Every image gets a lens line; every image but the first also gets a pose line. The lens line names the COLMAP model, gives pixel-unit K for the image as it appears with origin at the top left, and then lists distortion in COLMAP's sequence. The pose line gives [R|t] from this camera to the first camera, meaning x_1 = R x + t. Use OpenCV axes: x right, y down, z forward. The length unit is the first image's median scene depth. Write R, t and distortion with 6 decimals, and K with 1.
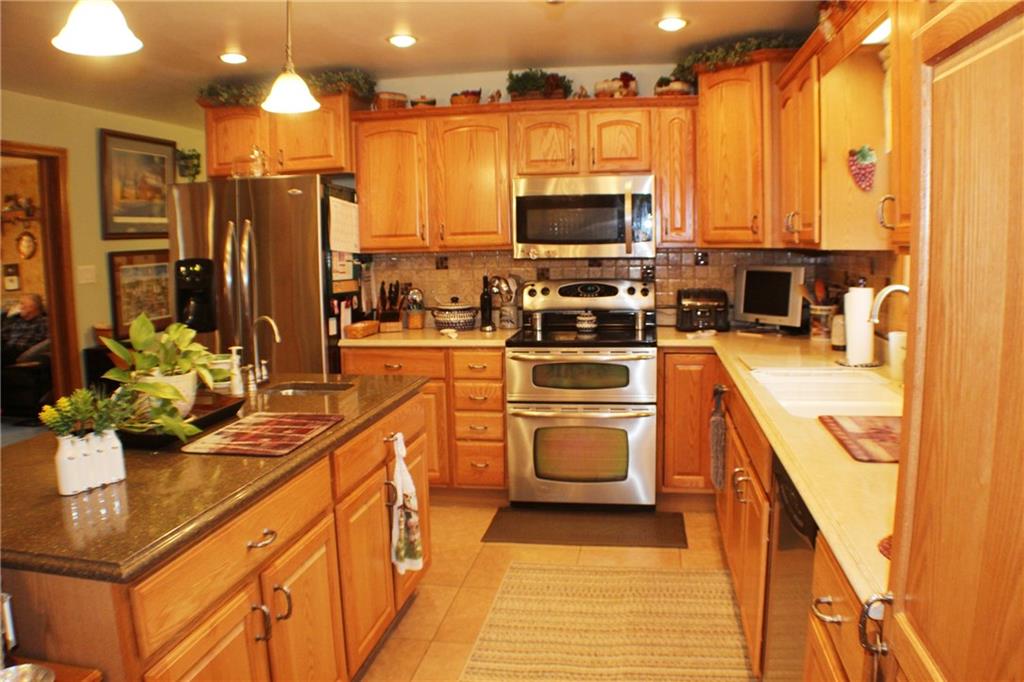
lens RADIAL K [[787.3, 0, 519.8], [0, 787.3, 338.9], [0, 0, 1]] dist [-0.218412, 0.092597]
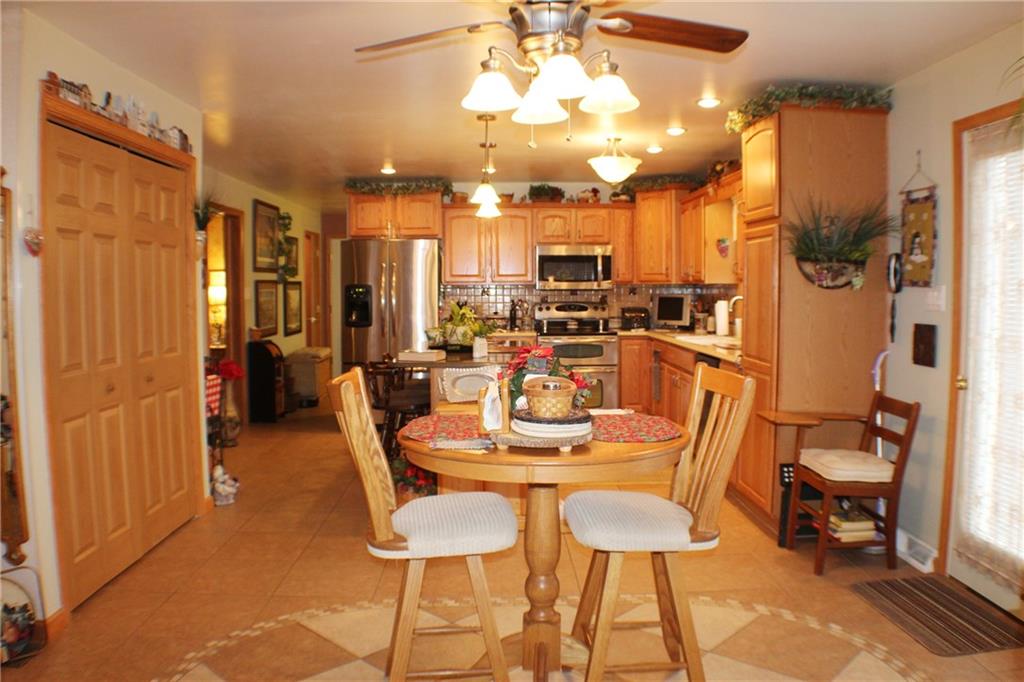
lens RADIAL K [[787.3, 0, 519.8], [0, 787.3, 338.9], [0, 0, 1]] dist [-0.218412, 0.092597]
pose [[0.981199, 0.003796, 0.192961, -0.401427], [0.008236, 0.998072, -0.061516, 0.126148], [-0.192822, 0.061949, 0.979276, -0.778905]]
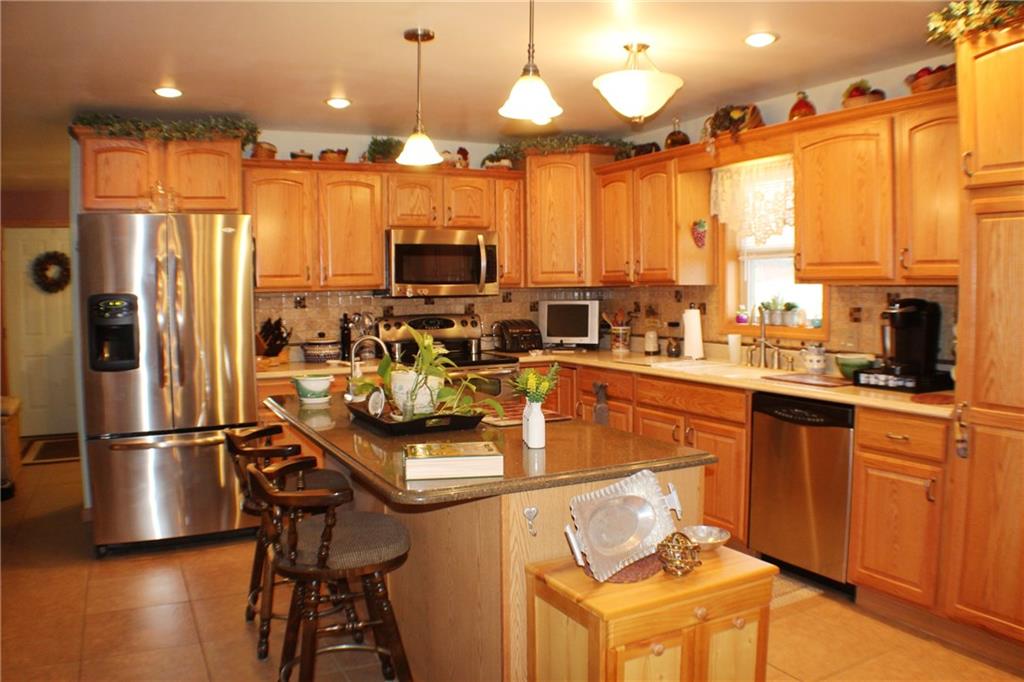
lens RADIAL K [[787.3, 0, 519.8], [0, 787.3, 338.9], [0, 0, 1]] dist [-0.218412, 0.092597]
pose [[0.797497, -0.029614, 0.602596, -0.571090], [0.072237, 0.996297, -0.046638, 0.029803], [-0.598983, 0.080723, 0.796683, -0.043703]]
